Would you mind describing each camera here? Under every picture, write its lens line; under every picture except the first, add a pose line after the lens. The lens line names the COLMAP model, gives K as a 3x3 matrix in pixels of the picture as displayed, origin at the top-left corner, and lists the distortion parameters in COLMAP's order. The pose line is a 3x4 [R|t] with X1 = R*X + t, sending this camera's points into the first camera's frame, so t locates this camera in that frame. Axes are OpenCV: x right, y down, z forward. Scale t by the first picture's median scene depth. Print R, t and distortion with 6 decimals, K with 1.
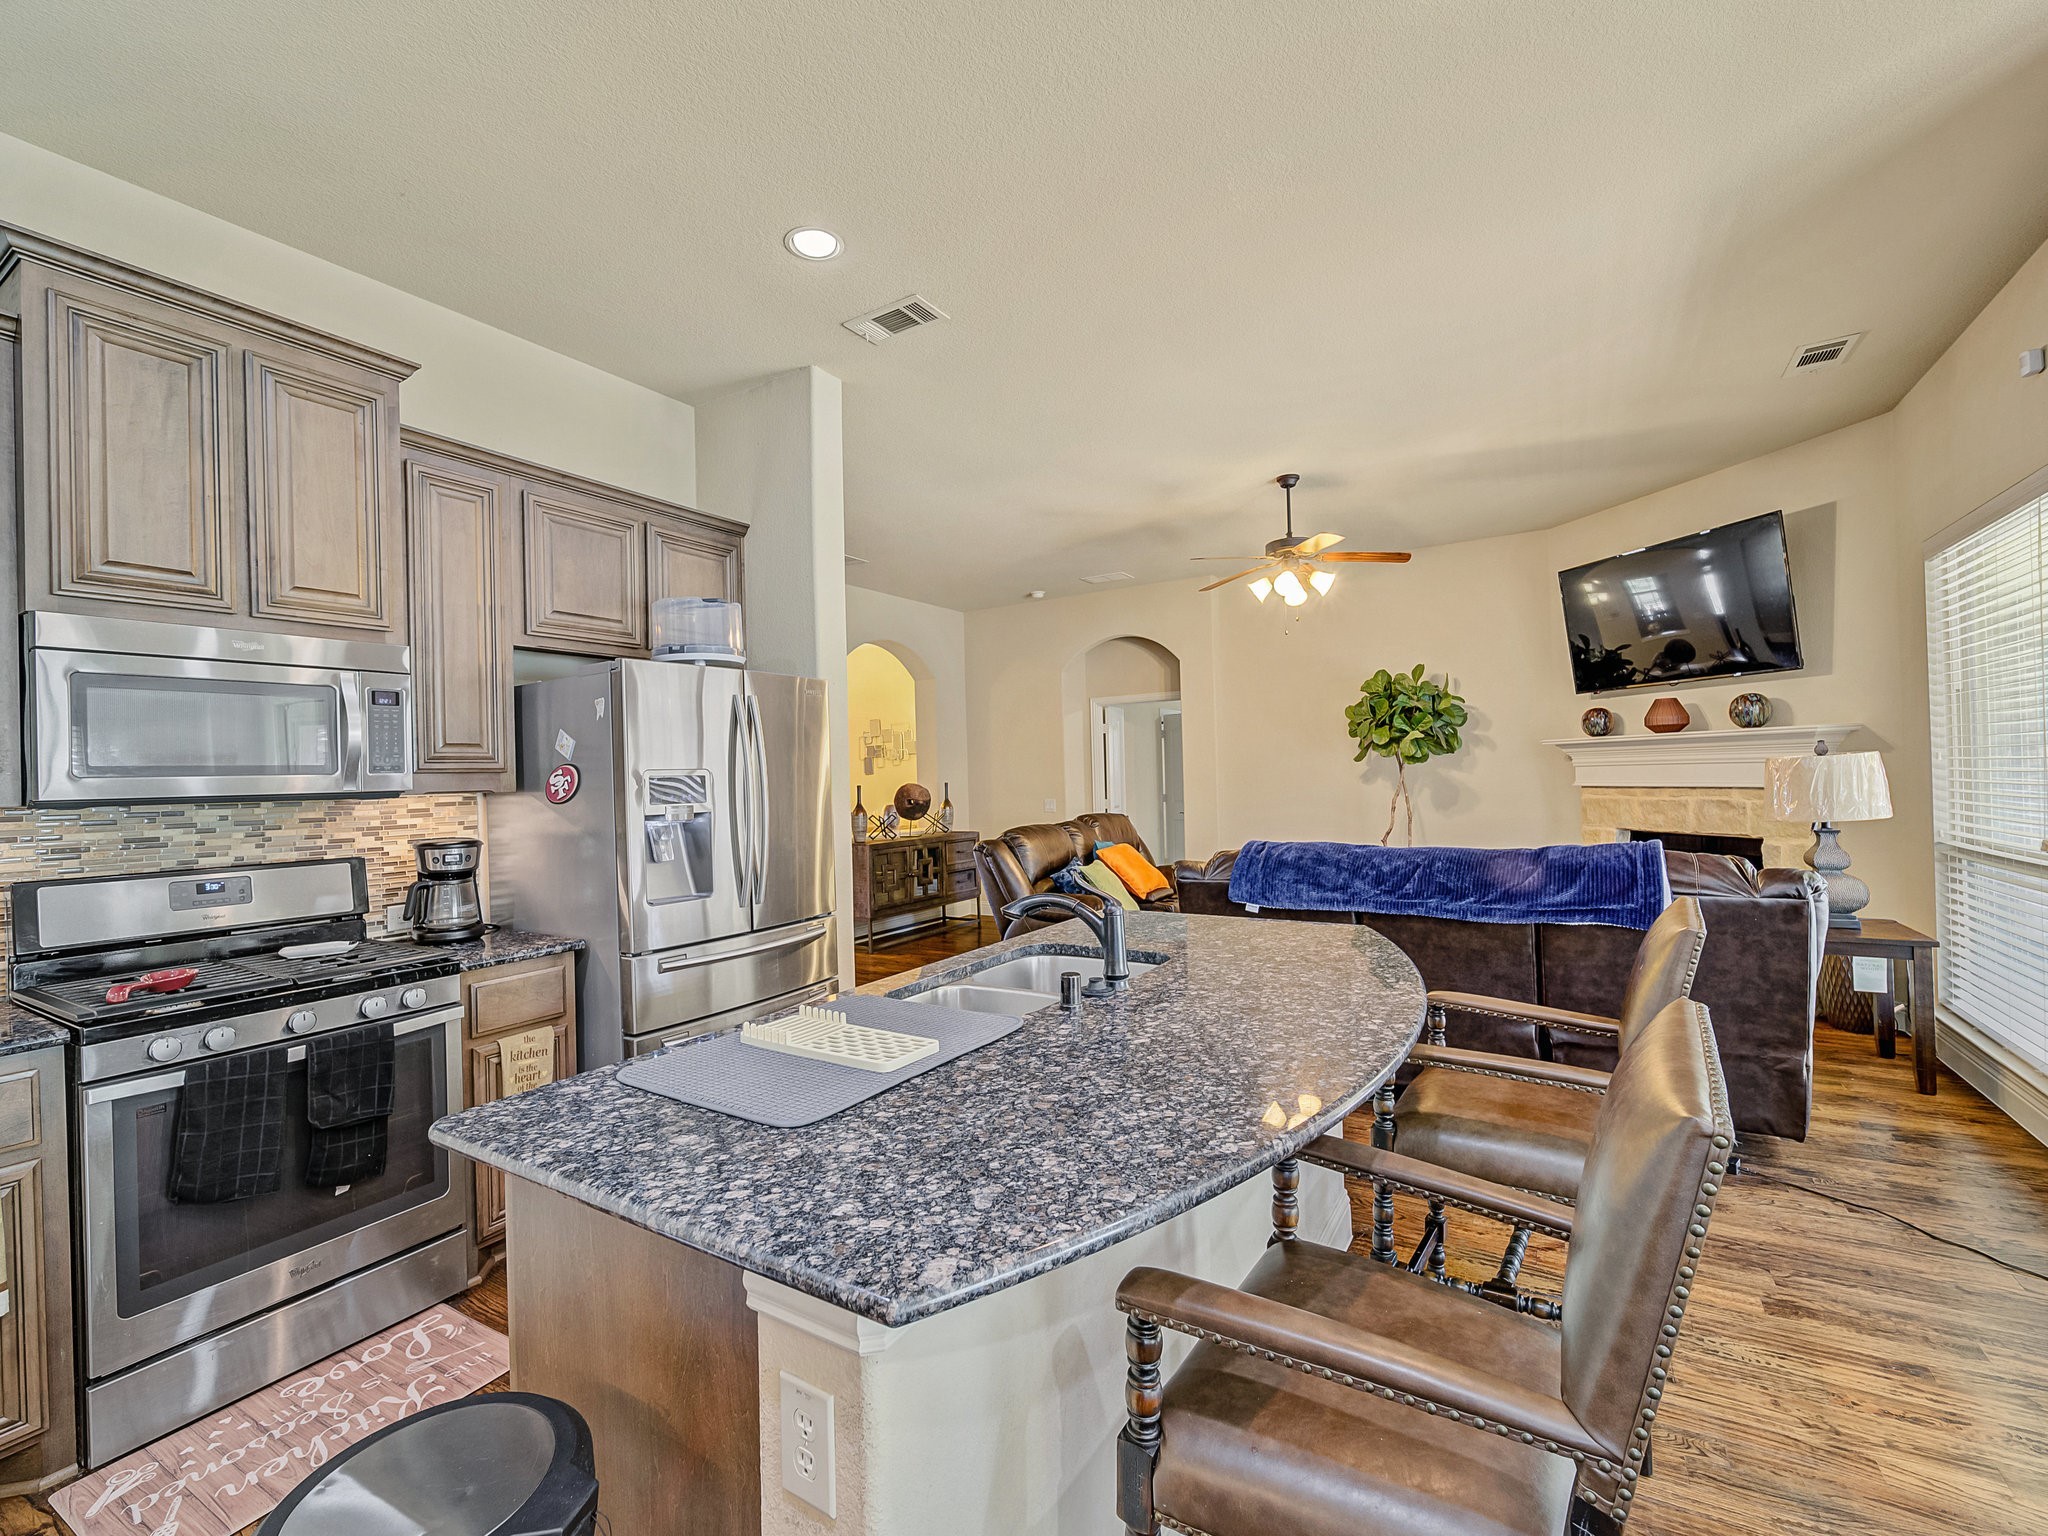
lens RADIAL K [[906.6, 0, 943.3], [0, 906.6, 770.5], [0, 0, 1]] dist [-0.001530, -0.000586]
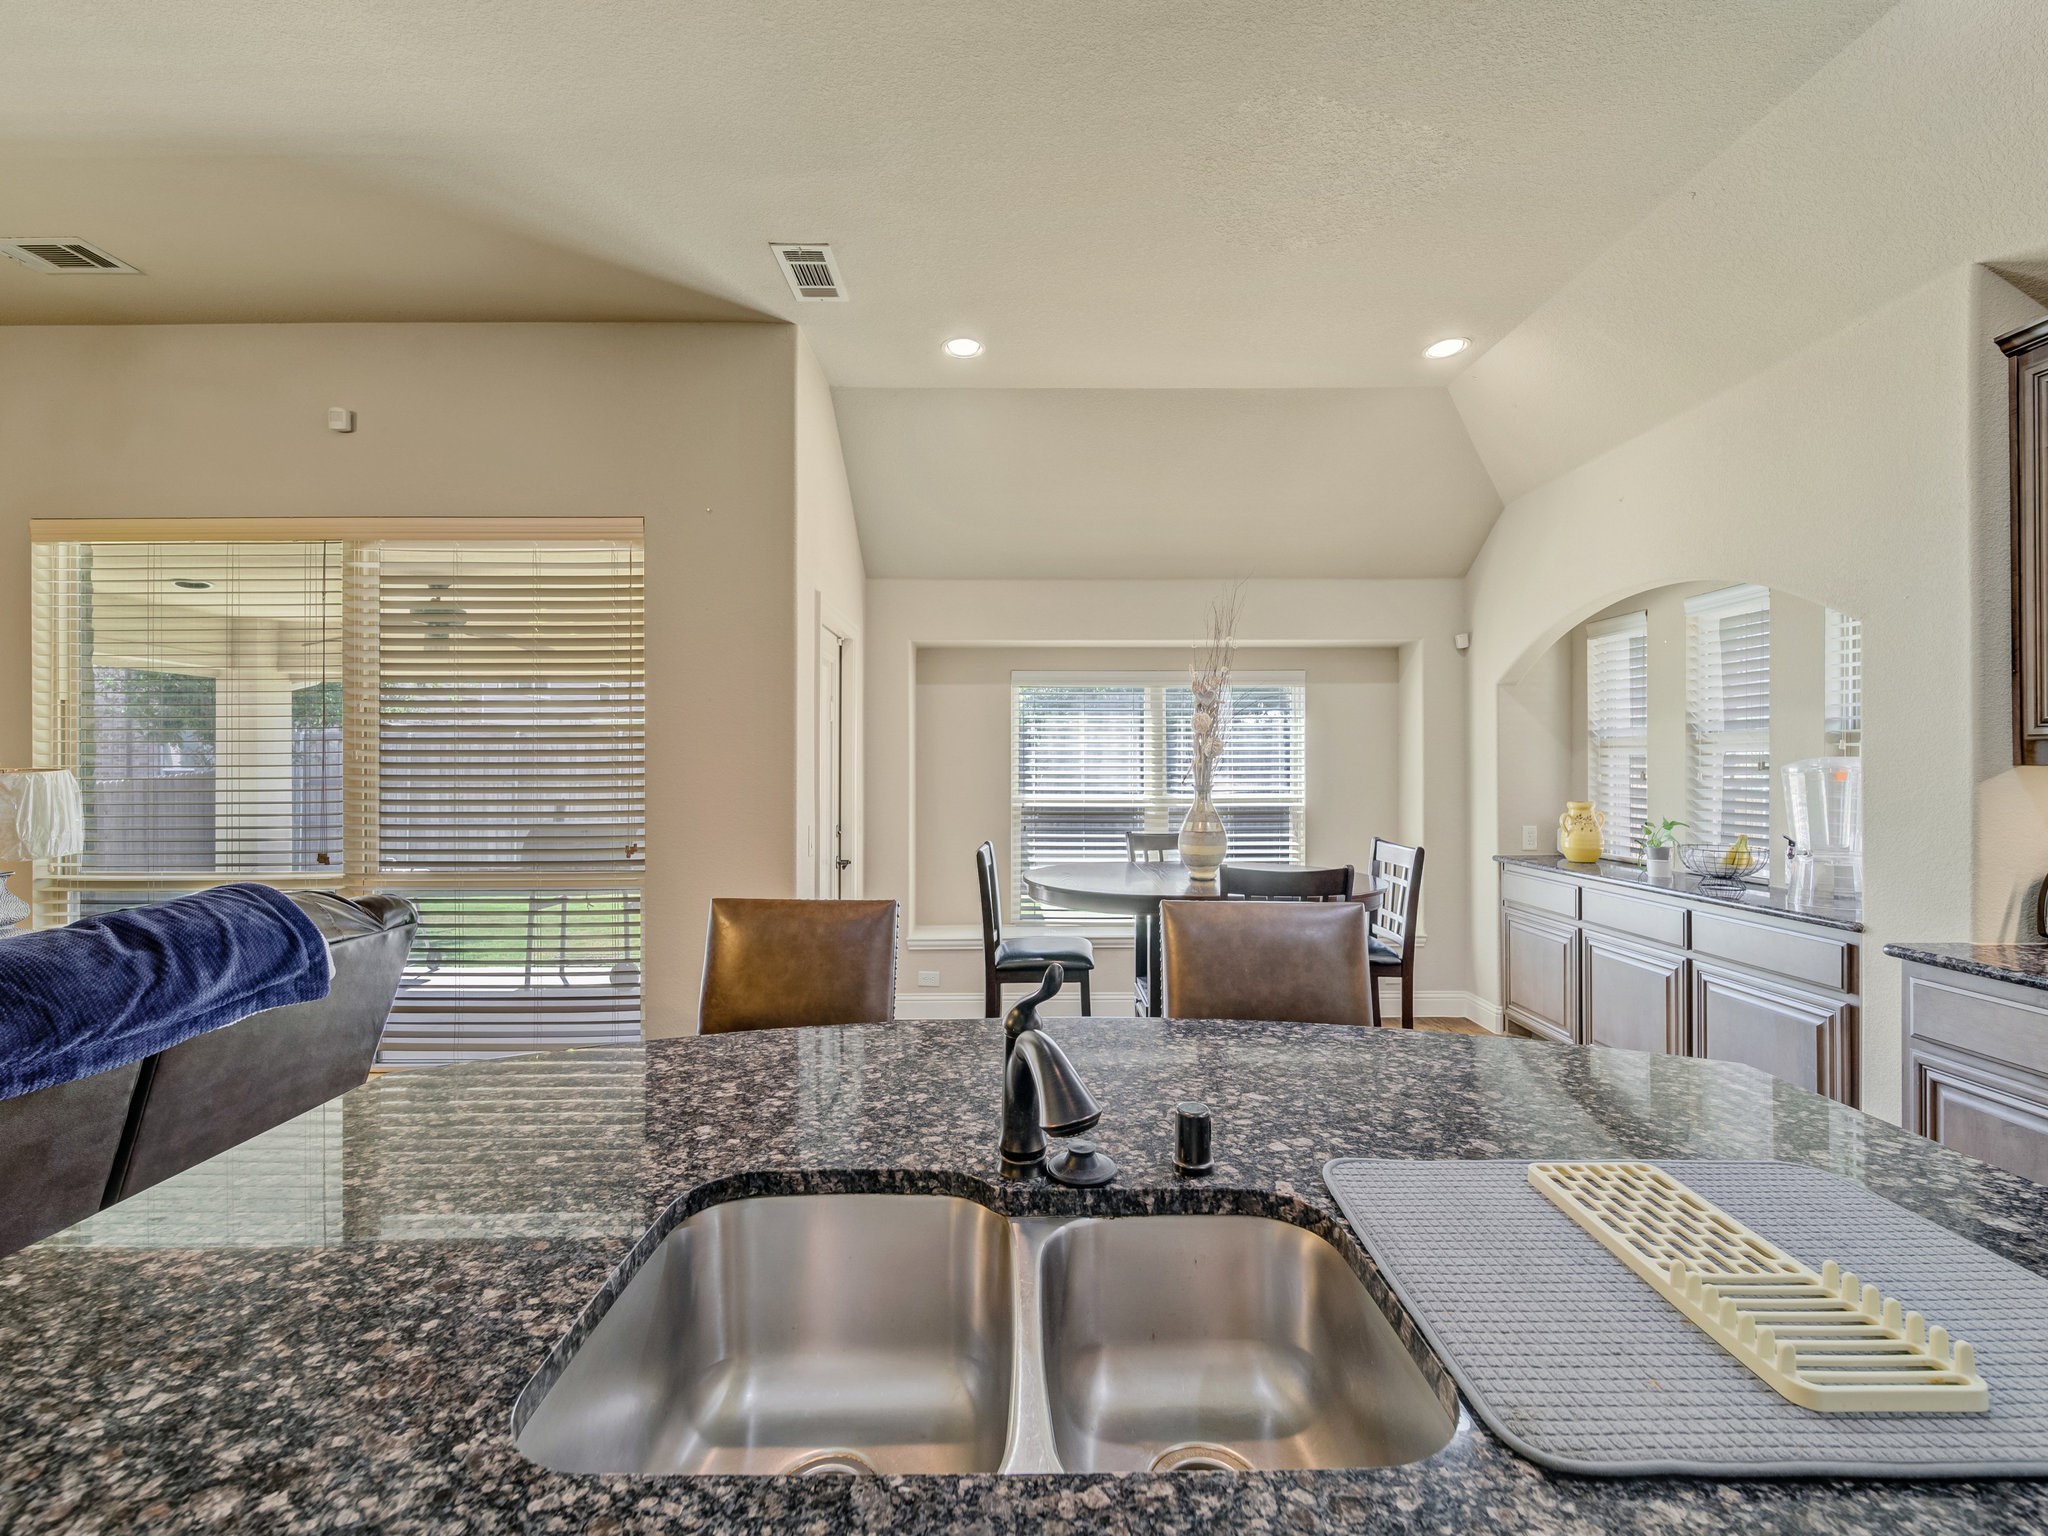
lens RADIAL K [[891.8, 0, 1056.5], [0, 891.8, 773.2], [0, 0, 1]] dist [-0.009500, 0.000242]
pose [[-0.562755, 0.024415, 0.826263, -0.169607], [0.013907, 0.999702, -0.020069, 0.012892], [-0.826507, 0.000197, -0.562926, 0.801425]]
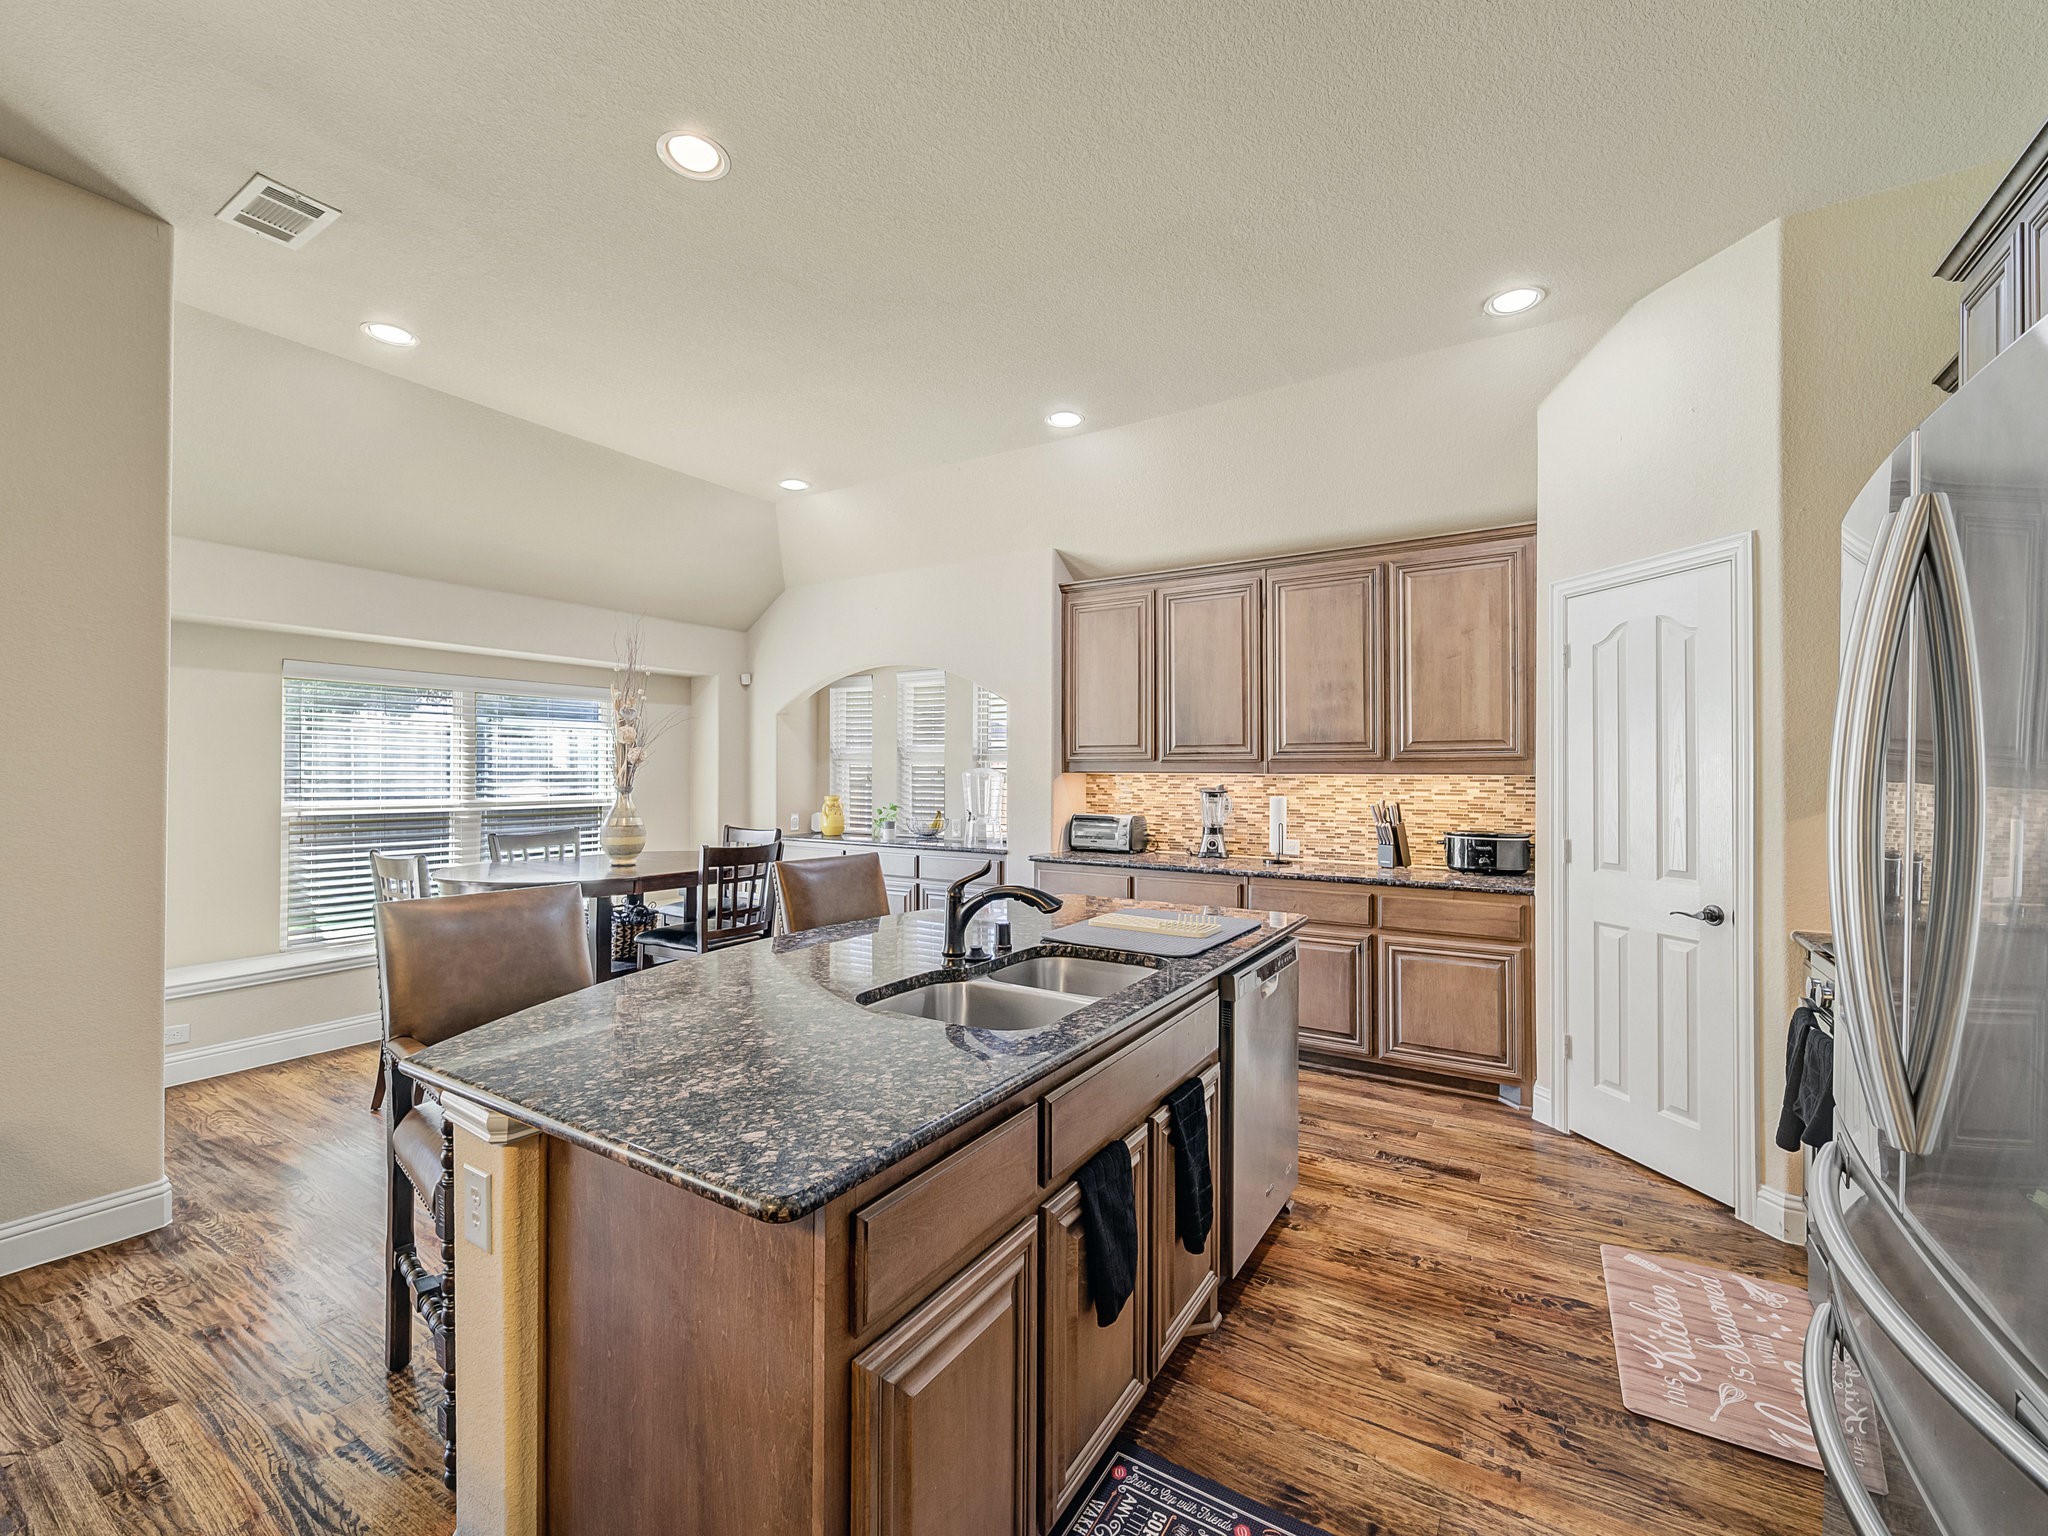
lens RADIAL K [[853.7, 0, 1025.7], [0, 853.7, 767.8], [0, 0, 1]] dist [-0.000706, -0.000441]
pose [[-0.999392, 0.026481, -0.022673, 0.112838], [0.026742, 0.999579, -0.011276, 0.009669], [0.022365, -0.011876, -0.999679, 1.382143]]
